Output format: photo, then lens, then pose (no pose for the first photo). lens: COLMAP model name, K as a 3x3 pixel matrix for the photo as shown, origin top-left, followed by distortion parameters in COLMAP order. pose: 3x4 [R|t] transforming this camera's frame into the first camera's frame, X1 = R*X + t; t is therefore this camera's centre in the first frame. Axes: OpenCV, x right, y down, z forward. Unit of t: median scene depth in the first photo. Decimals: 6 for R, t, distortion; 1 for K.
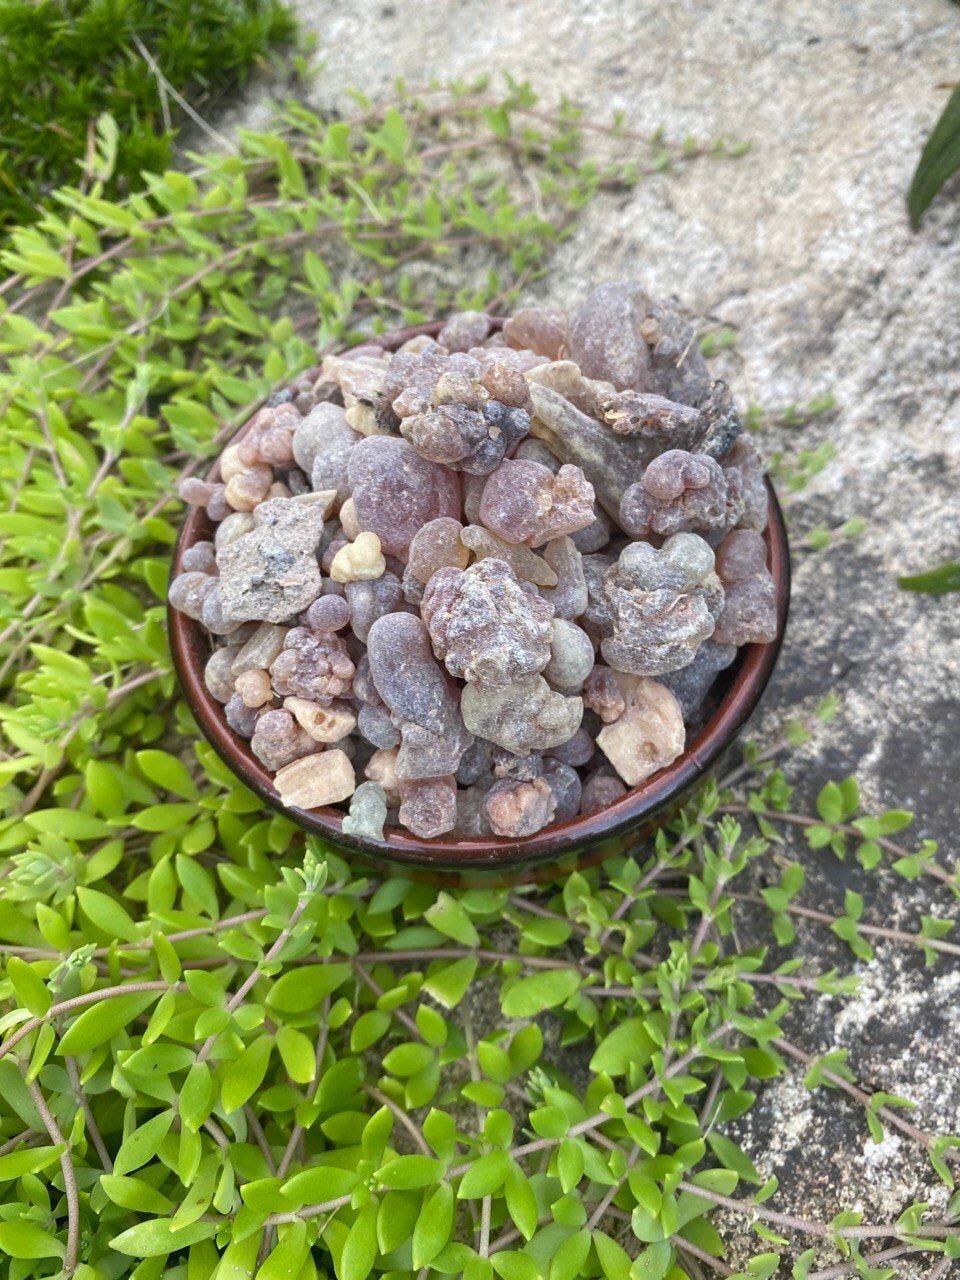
lens RADIAL K [[1032.1, 0, 479.9], [0, 1032.1, 640.1], [0, 0, 1]] dist [-0.006923, -0.024528]
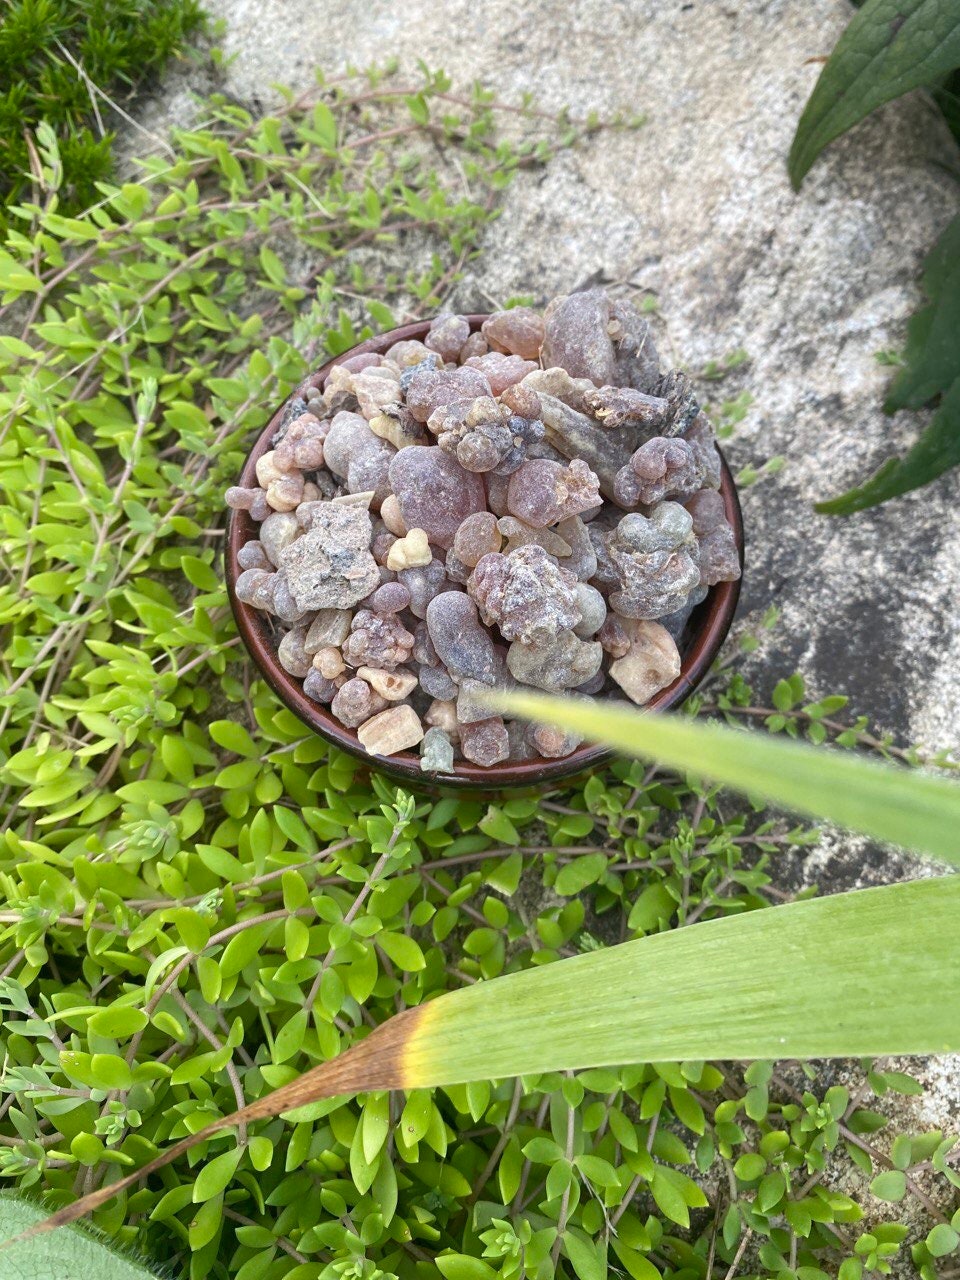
lens RADIAL K [[1029.6, 0, 456.9], [0, 1029.6, 628.9], [0, 0, 1]] dist [0.009215, -0.045835]
pose [[0.988541, -0.114250, 0.098661, -0.157036], [0.105250, 0.990174, 0.092071, -0.075616], [-0.108210, -0.080632, 0.990853, -0.180615]]
